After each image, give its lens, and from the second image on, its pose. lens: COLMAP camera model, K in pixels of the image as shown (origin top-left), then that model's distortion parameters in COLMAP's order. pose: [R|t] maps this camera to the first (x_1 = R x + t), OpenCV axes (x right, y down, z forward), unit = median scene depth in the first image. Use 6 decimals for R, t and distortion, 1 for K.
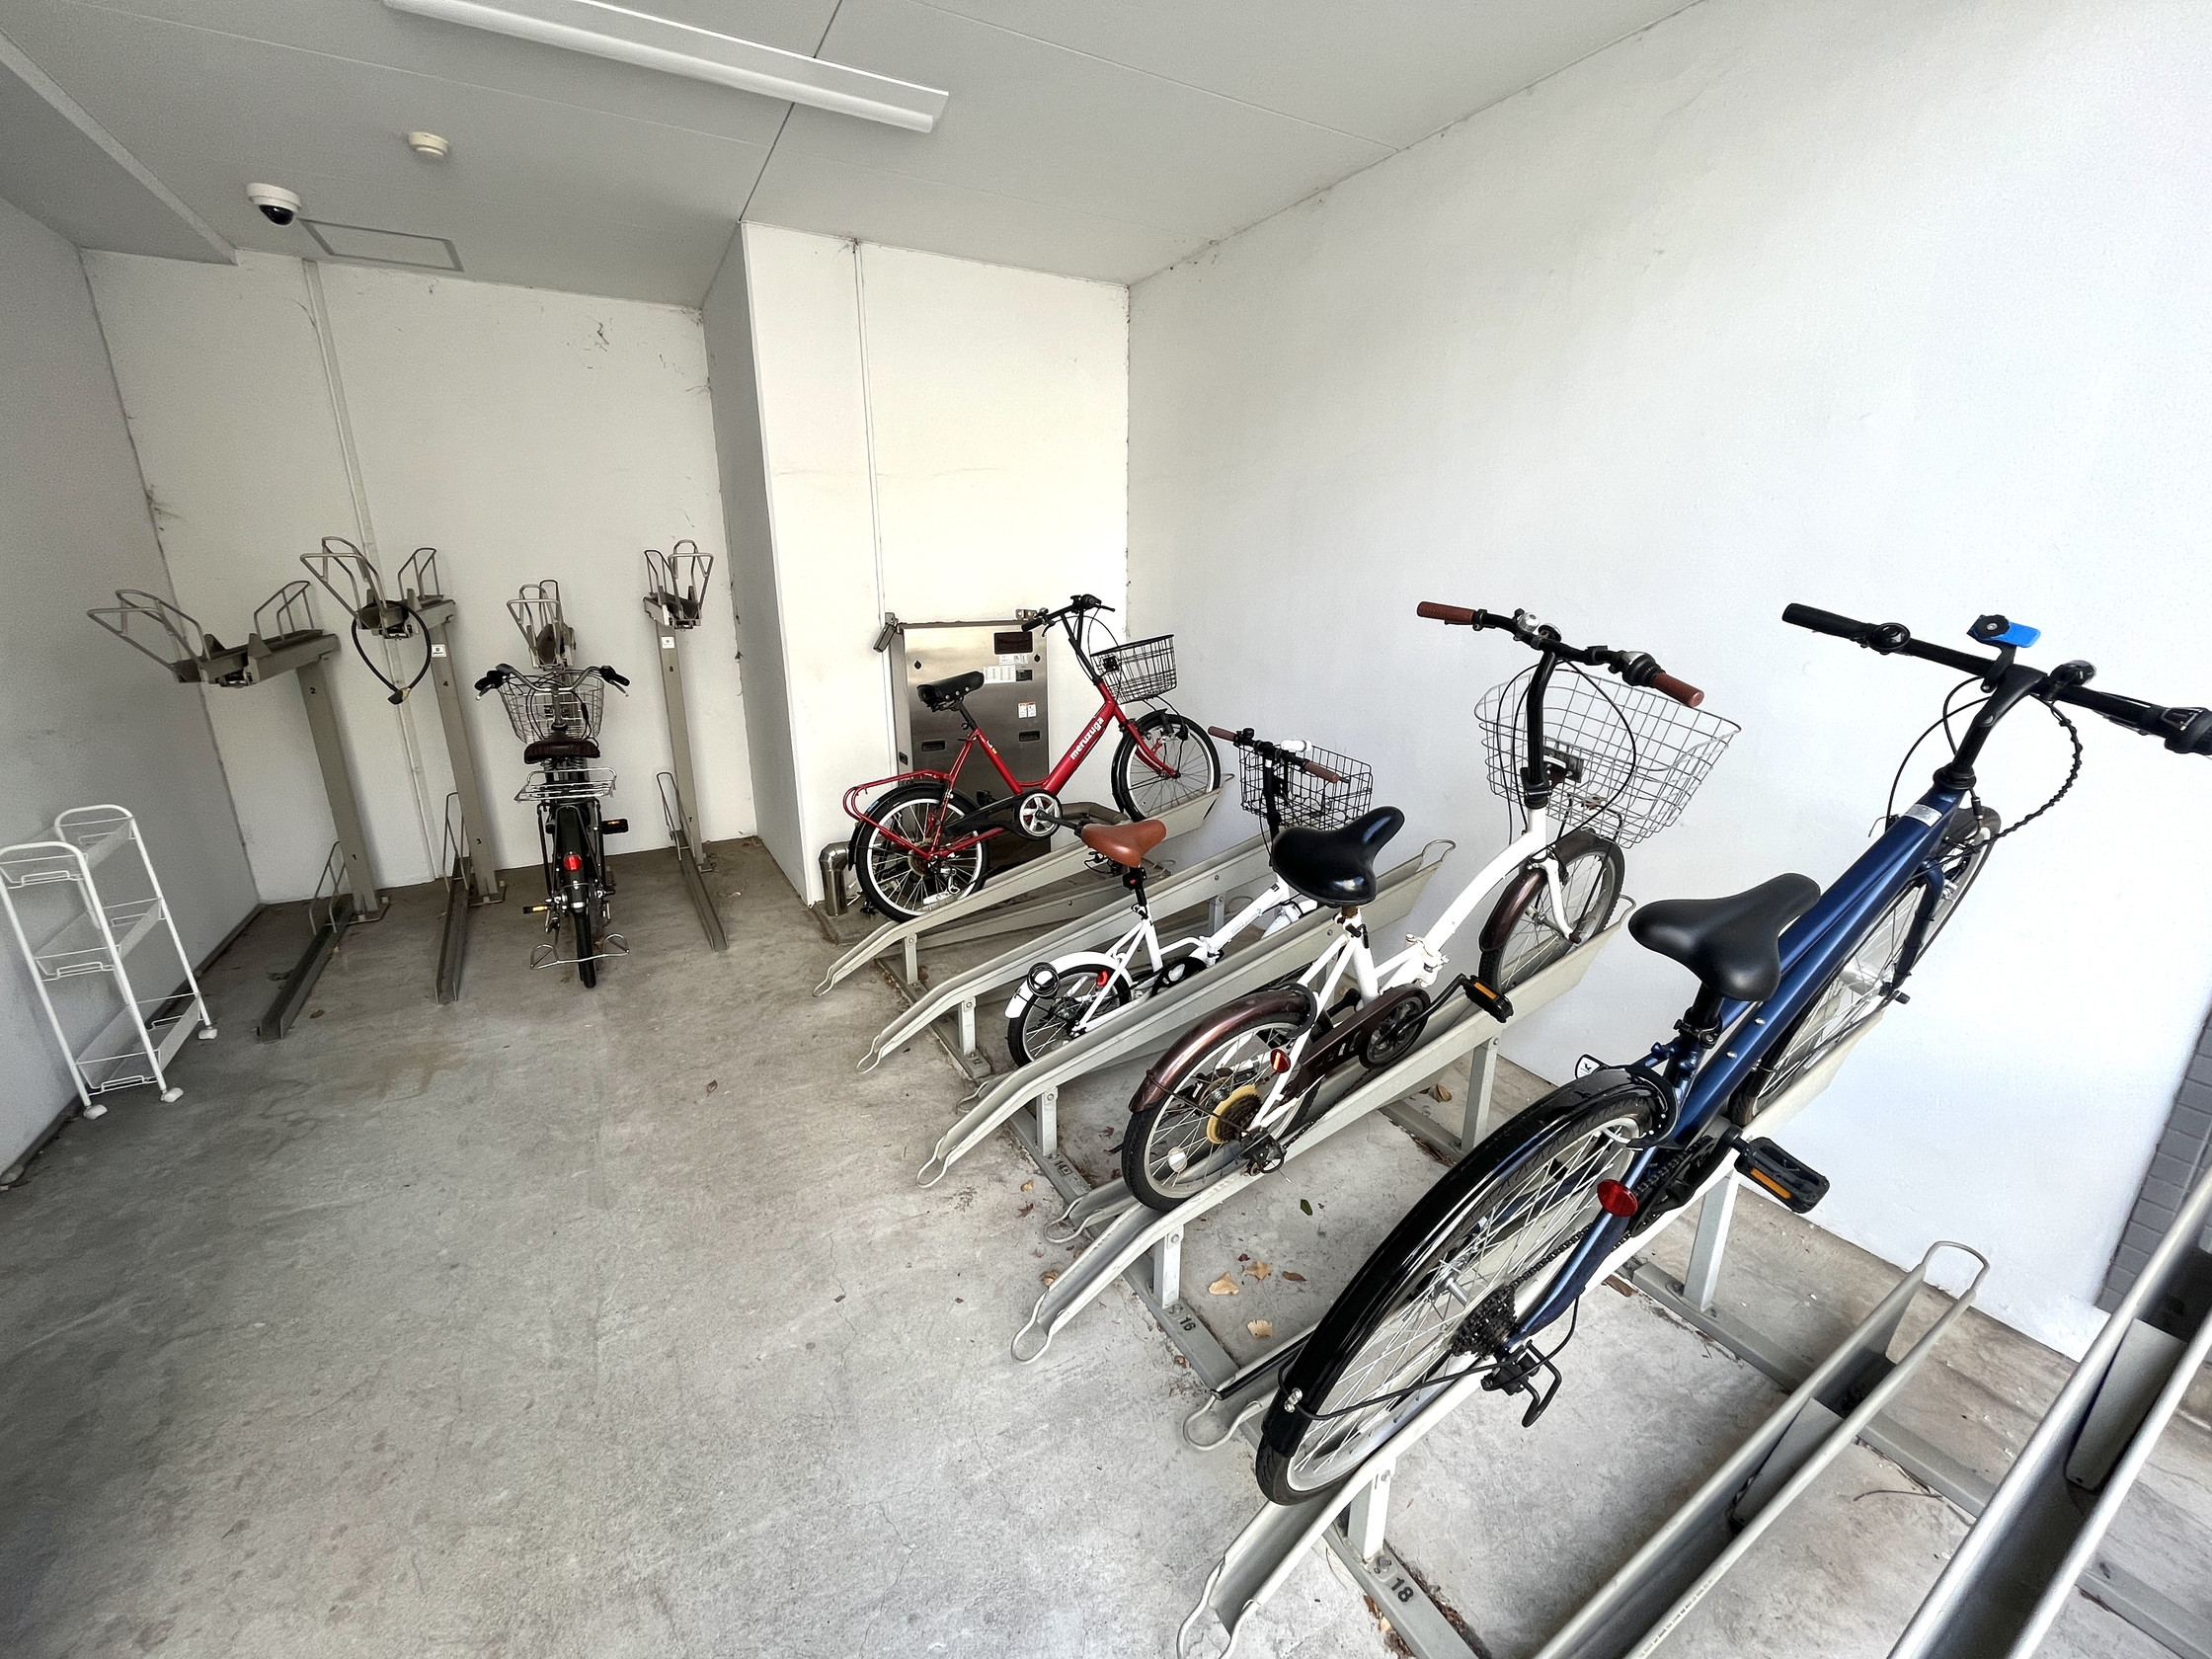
lens RADIAL K [[894.3, 0, 1108.9], [0, 894.3, 831.2], [0, 0, 1]] dist [-0.001204, -0.000578]
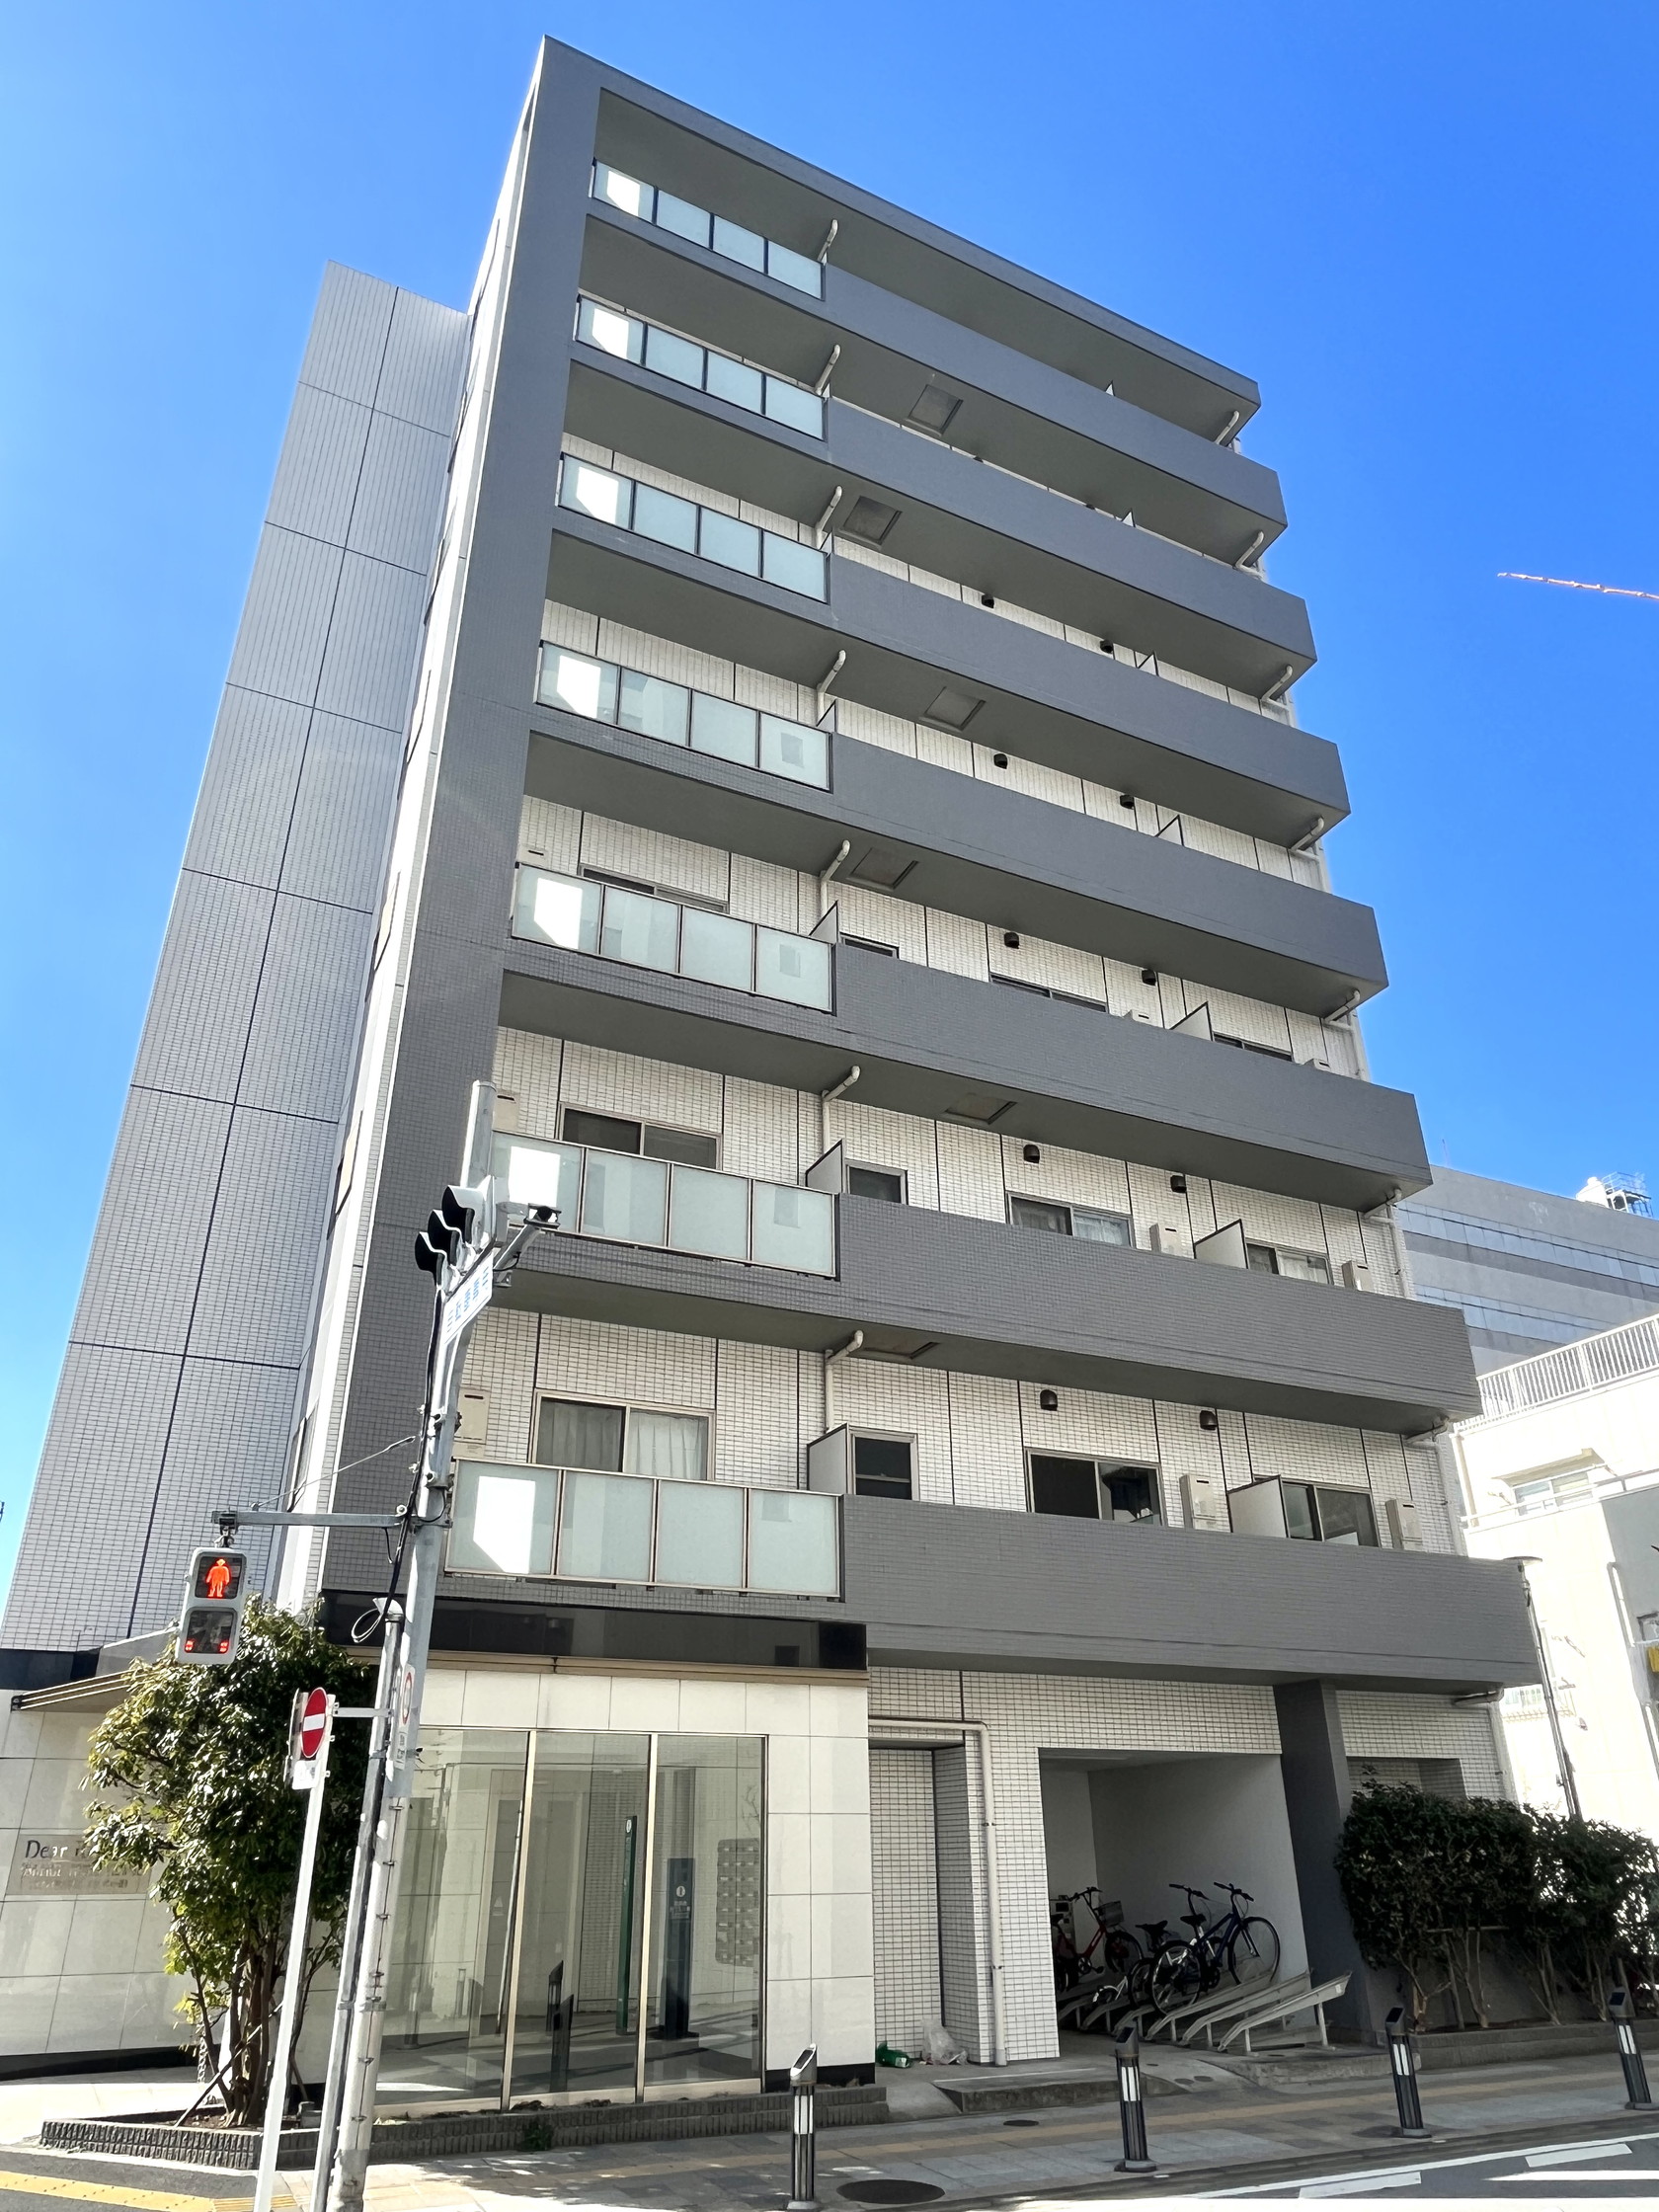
lens RADIAL K [[1459.6, 0, 825.3], [0, 1459.6, 1101.9], [0, 0, 1]] dist [0.009744, 0.001705]
pose [[0.995967, -0.057978, -0.068474, -0.426455], [-0.006225, 0.716687, -0.697367, 1.305045], [0.089506, 0.694981, 0.713436, -4.510431]]
